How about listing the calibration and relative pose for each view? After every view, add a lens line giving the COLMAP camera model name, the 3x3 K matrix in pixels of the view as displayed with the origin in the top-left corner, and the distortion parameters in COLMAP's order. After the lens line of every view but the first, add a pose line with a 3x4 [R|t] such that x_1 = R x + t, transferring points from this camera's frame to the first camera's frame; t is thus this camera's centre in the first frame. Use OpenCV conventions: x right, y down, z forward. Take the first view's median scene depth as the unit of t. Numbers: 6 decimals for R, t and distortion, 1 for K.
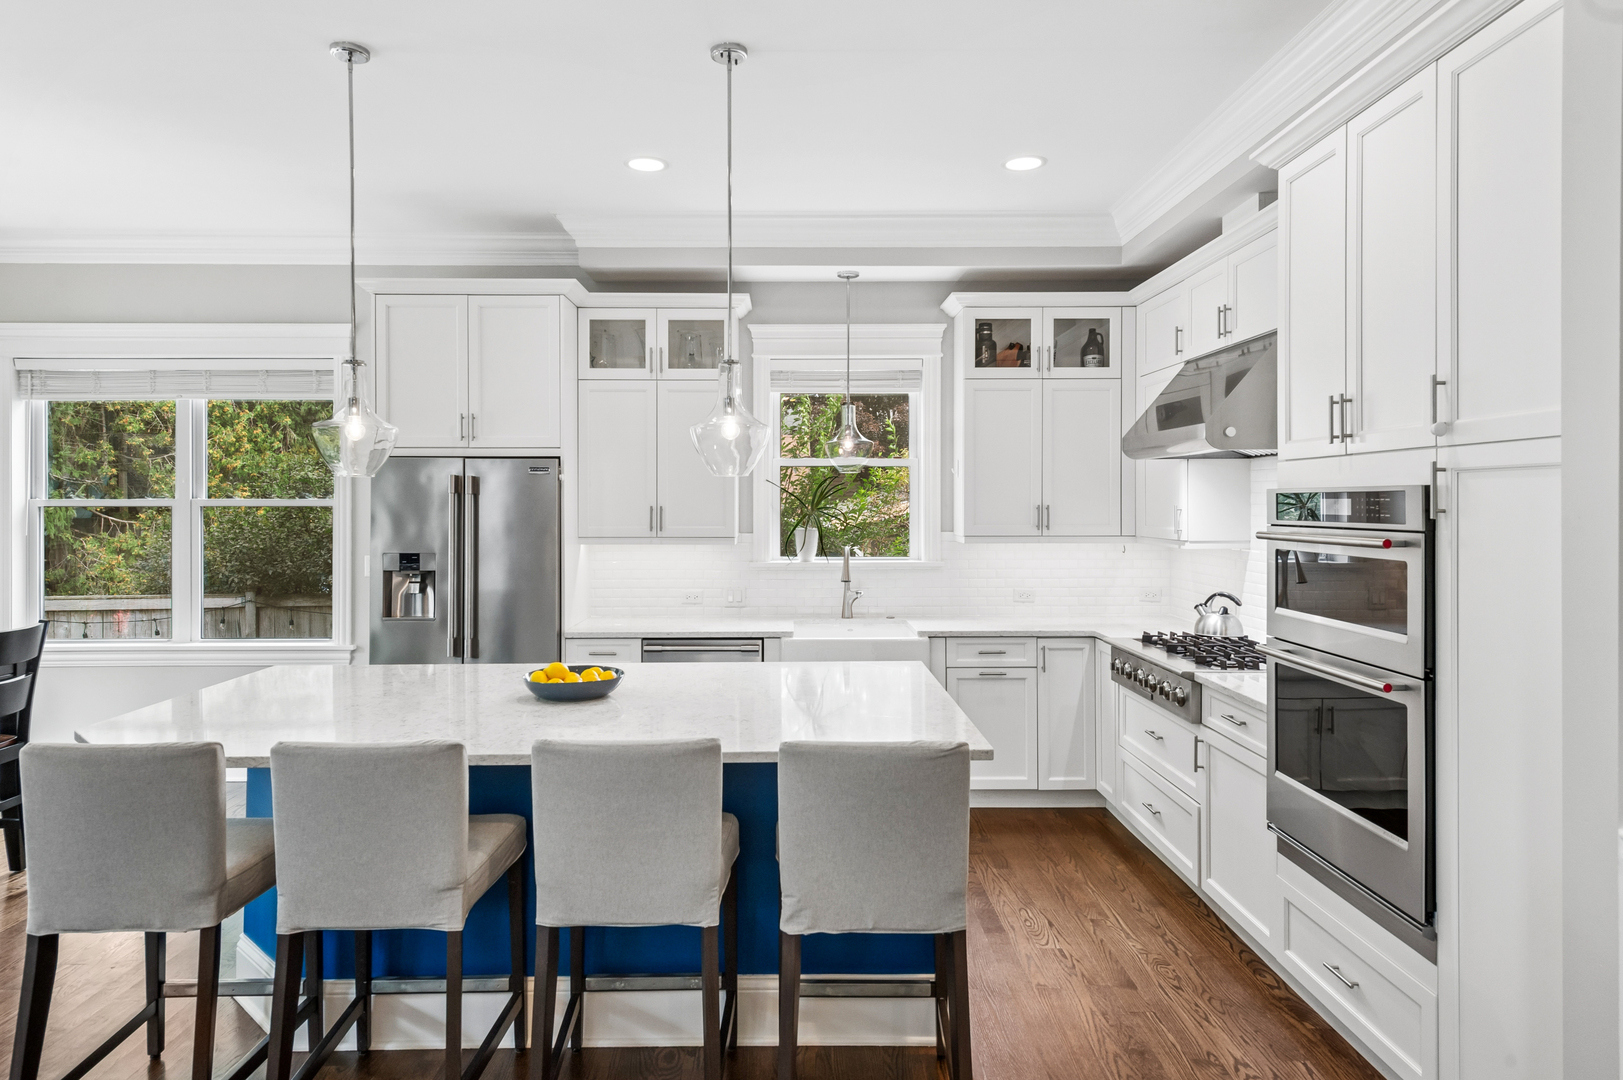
lens RADIAL K [[982.3, 0, 792.3], [0, 982.3, 500.4], [0, 0, 1]] dist [0.018854, -0.001137]
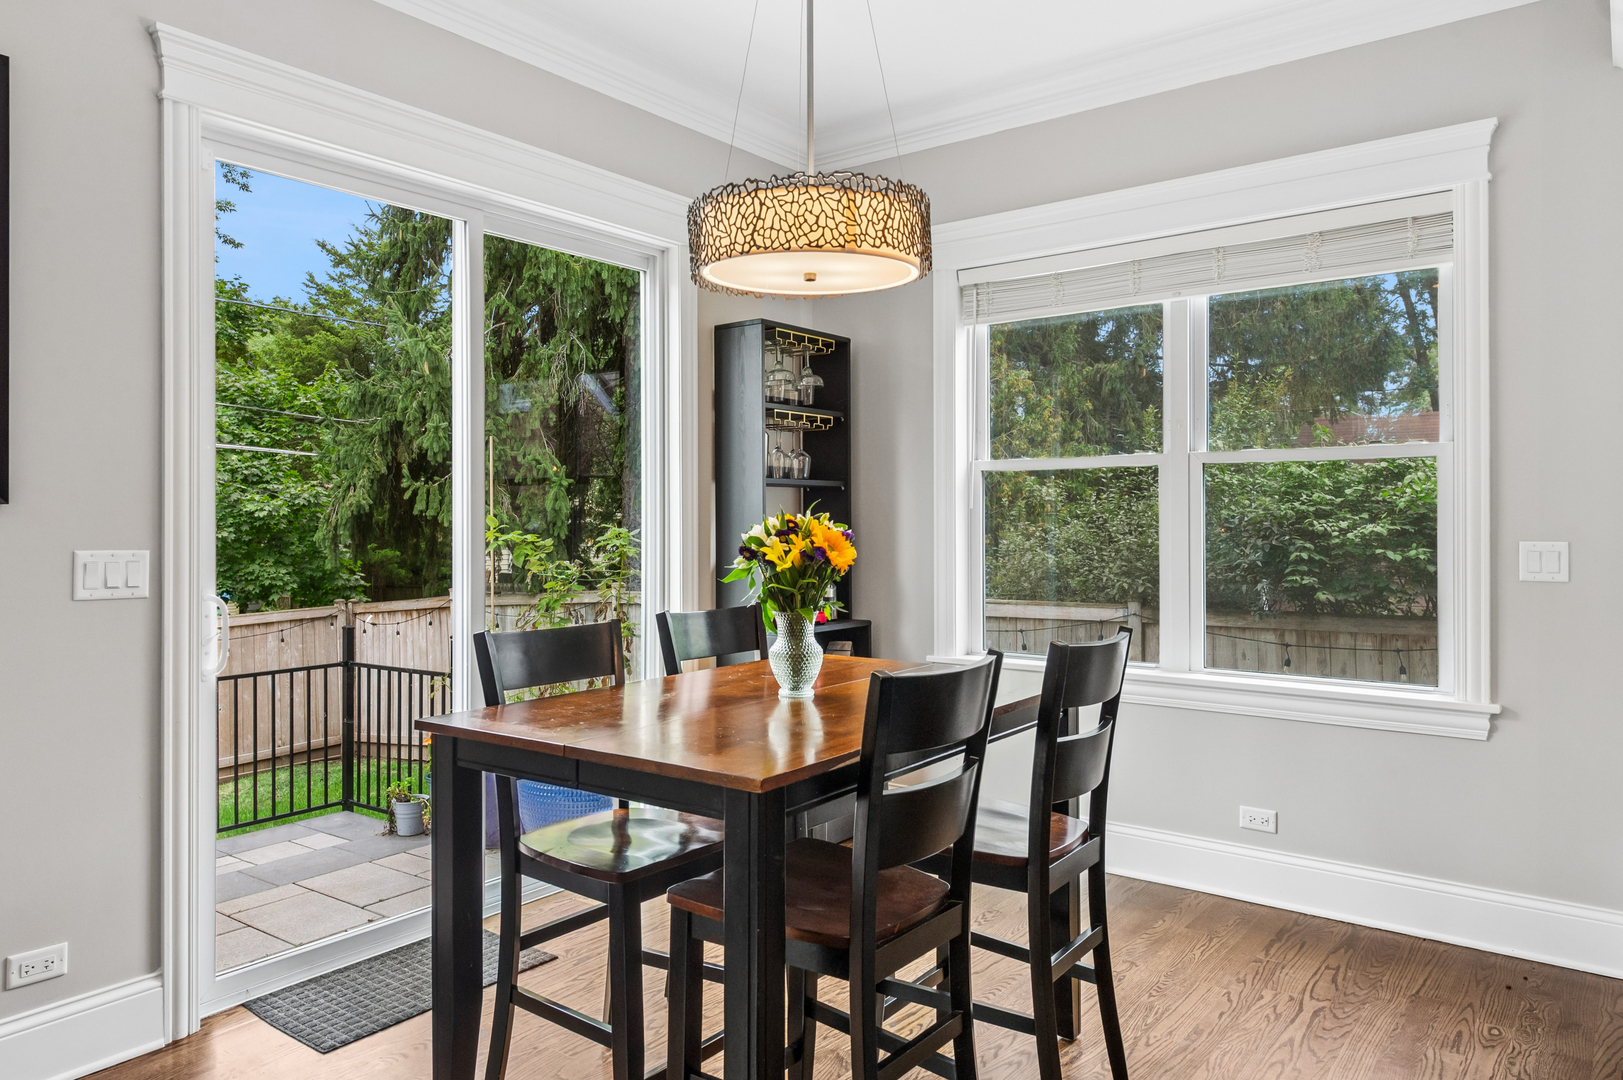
lens RADIAL K [[1105.6, 0, 804.7], [0, 1105.6, 537.3], [0, 0, 1]] dist [0.022359, 0.001070]
pose [[0.791919, 0.008953, -0.610560, -0.391284], [0.004211, 0.999789, 0.020123, 0.041904], [0.610611, -0.018508, 0.791714, 0.293669]]
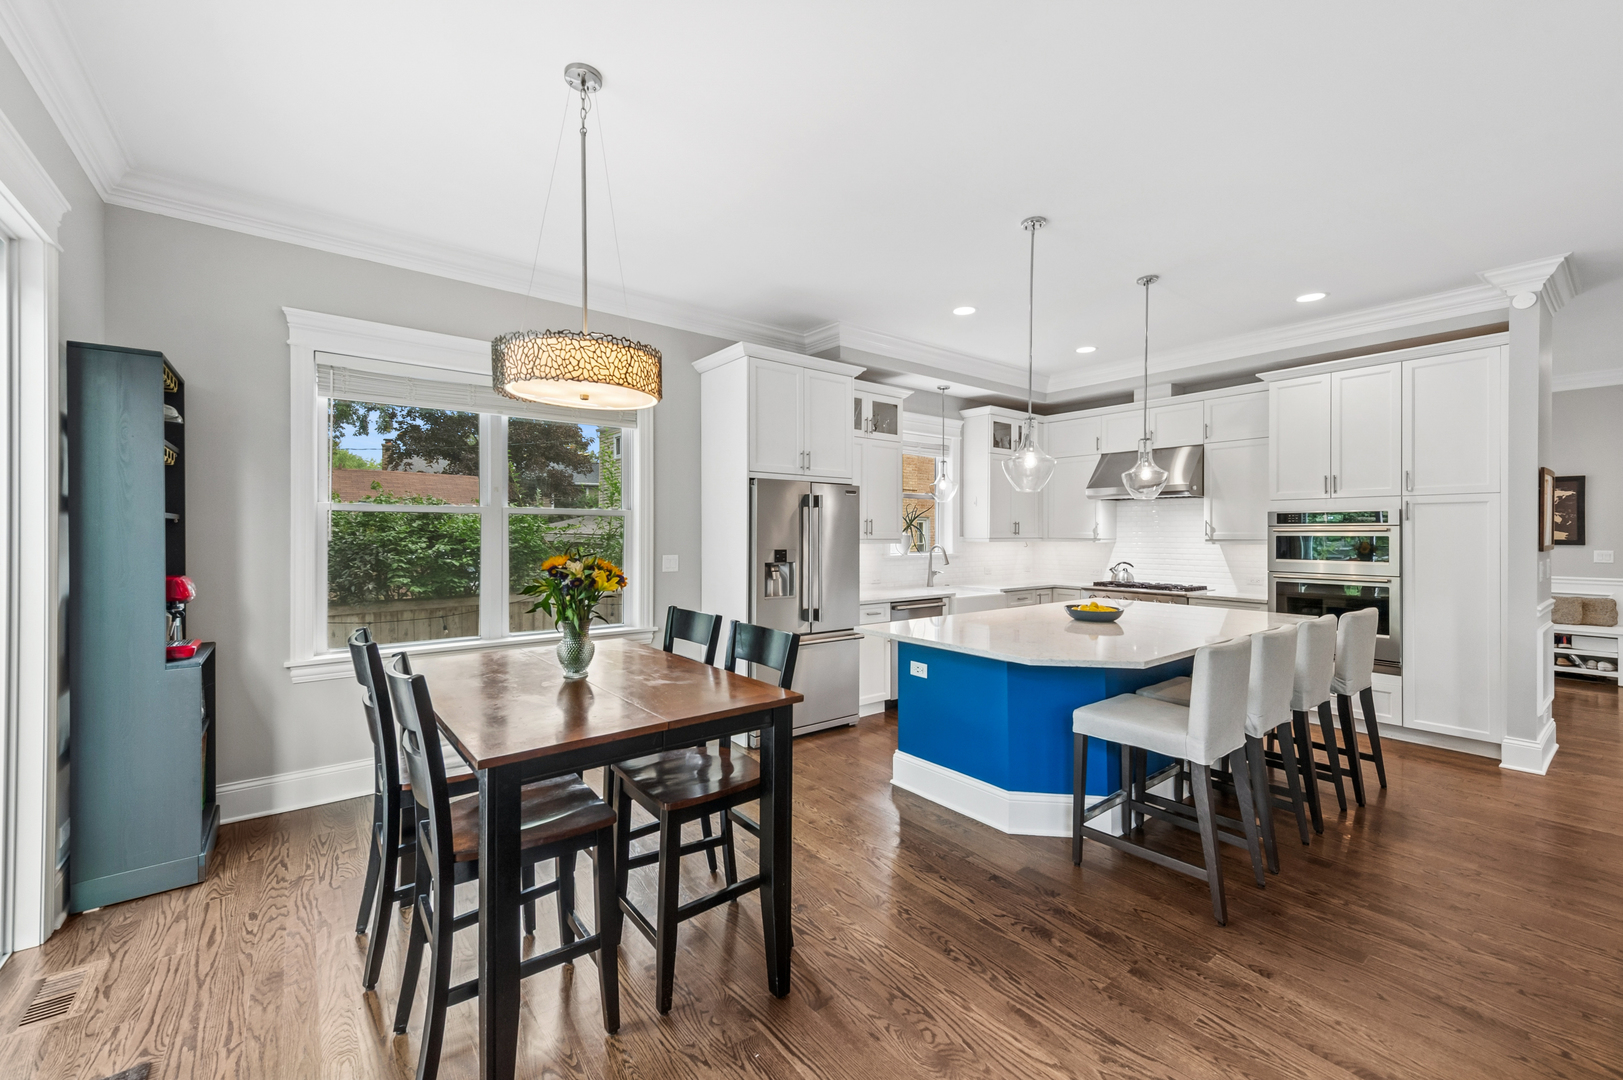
lens RADIAL K [[649.5, 0, 801.5], [0, 649.5, 533.6], [0, 0, 1]] dist [0.010102, -0.000403]
pose [[0.794825, 0.002744, 0.606833, -0.845295], [-0.005277, 0.999983, 0.002389, 0.026767], [-0.606816, -0.005101, 0.794826, 0.246371]]
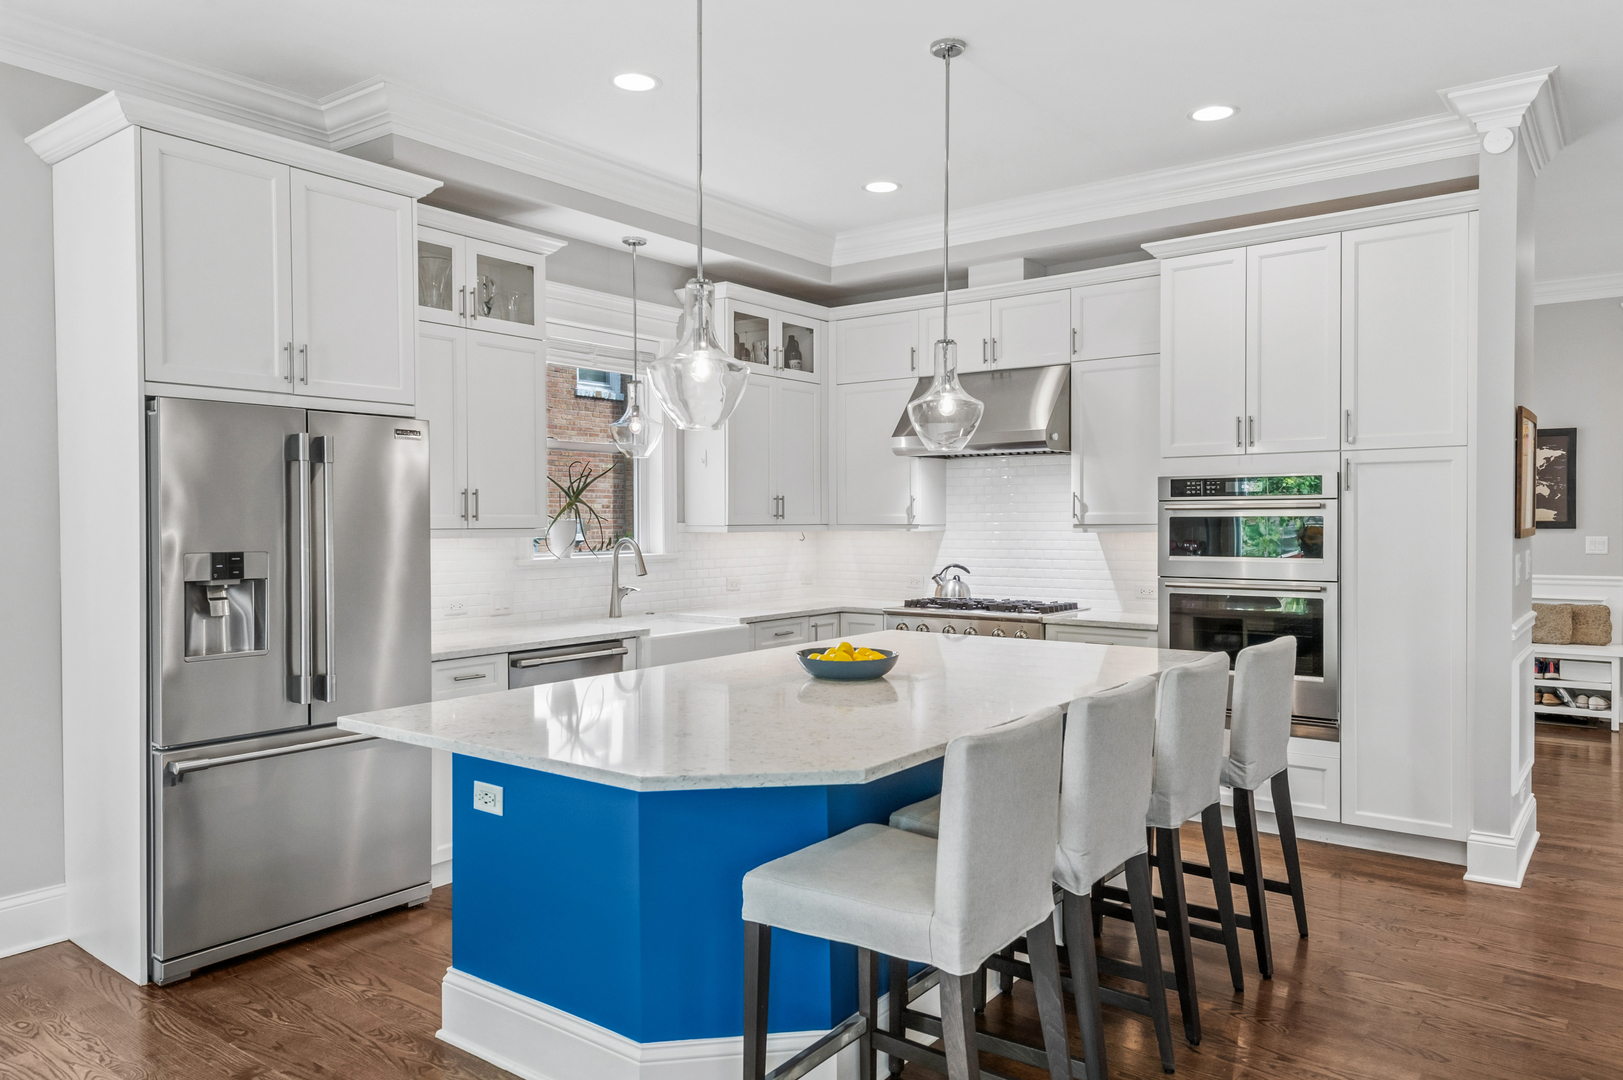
lens RADIAL K [[1105.6, 0, 804.7], [0, 1105.6, 537.3], [0, 0, 1]] dist [0.022359, 0.001070]
pose [[0.608623, -0.013901, 0.793338, -0.678731], [0.000674, 0.999855, 0.017003, 0.029530], [-0.793459, -0.009814, 0.608544, 0.247169]]
